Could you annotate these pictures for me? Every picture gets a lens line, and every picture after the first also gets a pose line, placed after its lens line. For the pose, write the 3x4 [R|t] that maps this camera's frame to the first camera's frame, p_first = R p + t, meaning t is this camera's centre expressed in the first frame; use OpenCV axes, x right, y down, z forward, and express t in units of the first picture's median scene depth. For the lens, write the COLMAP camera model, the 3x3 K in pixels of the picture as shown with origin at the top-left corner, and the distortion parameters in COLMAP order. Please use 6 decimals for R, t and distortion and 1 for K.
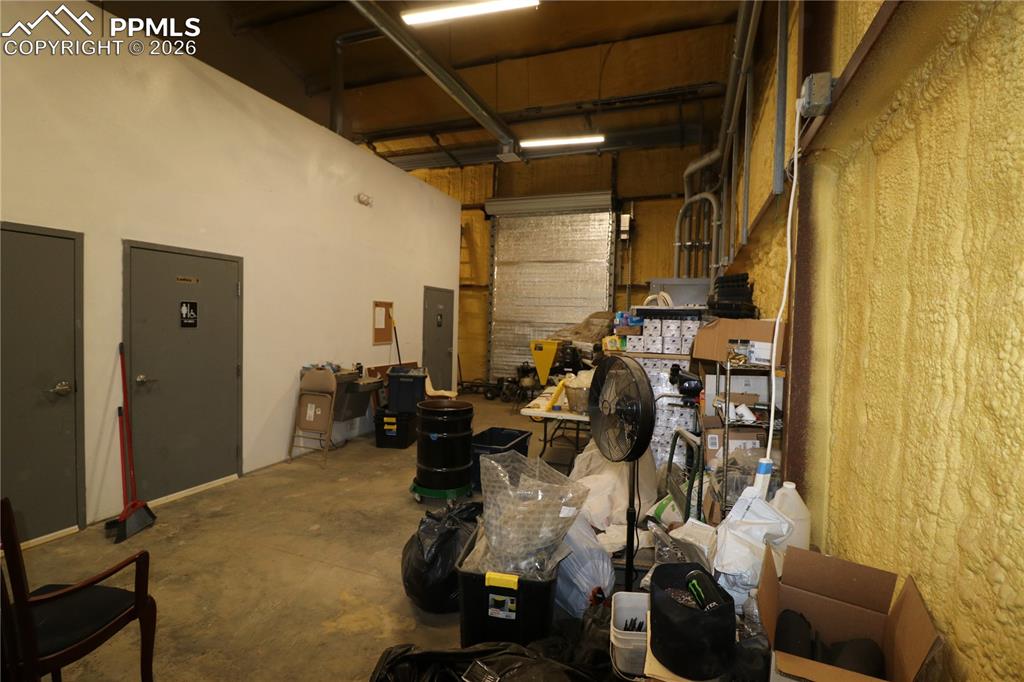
lens RADIAL K [[478.0, 0, 511.6], [0, 478.0, 318.6], [0, 0, 1]] dist [-0.010194, -0.000280]
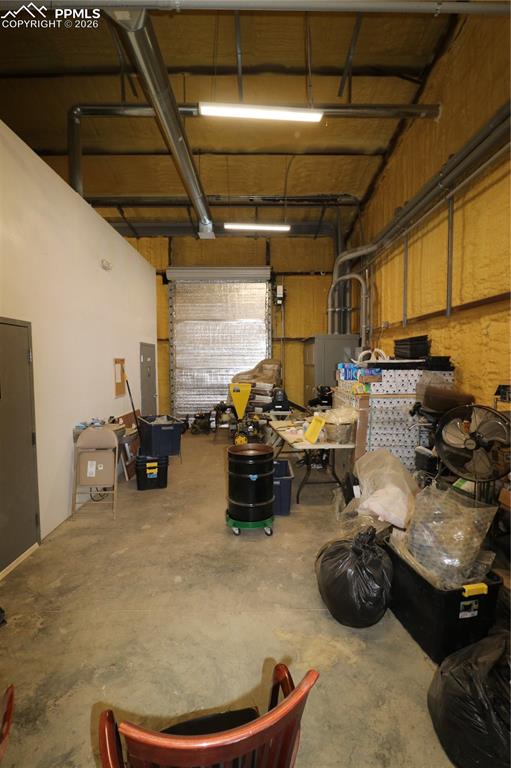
lens RADIAL K [[364.7, 0, 257.8], [0, 364.7, 369.8], [0, 0, 1]] dist [-0.017569, 0.000164]
pose [[0.930882, -0.040750, 0.363039, -0.269754], [0.029181, 0.998878, 0.037298, -0.030330], [-0.364151, -0.024126, 0.931027, 0.095225]]
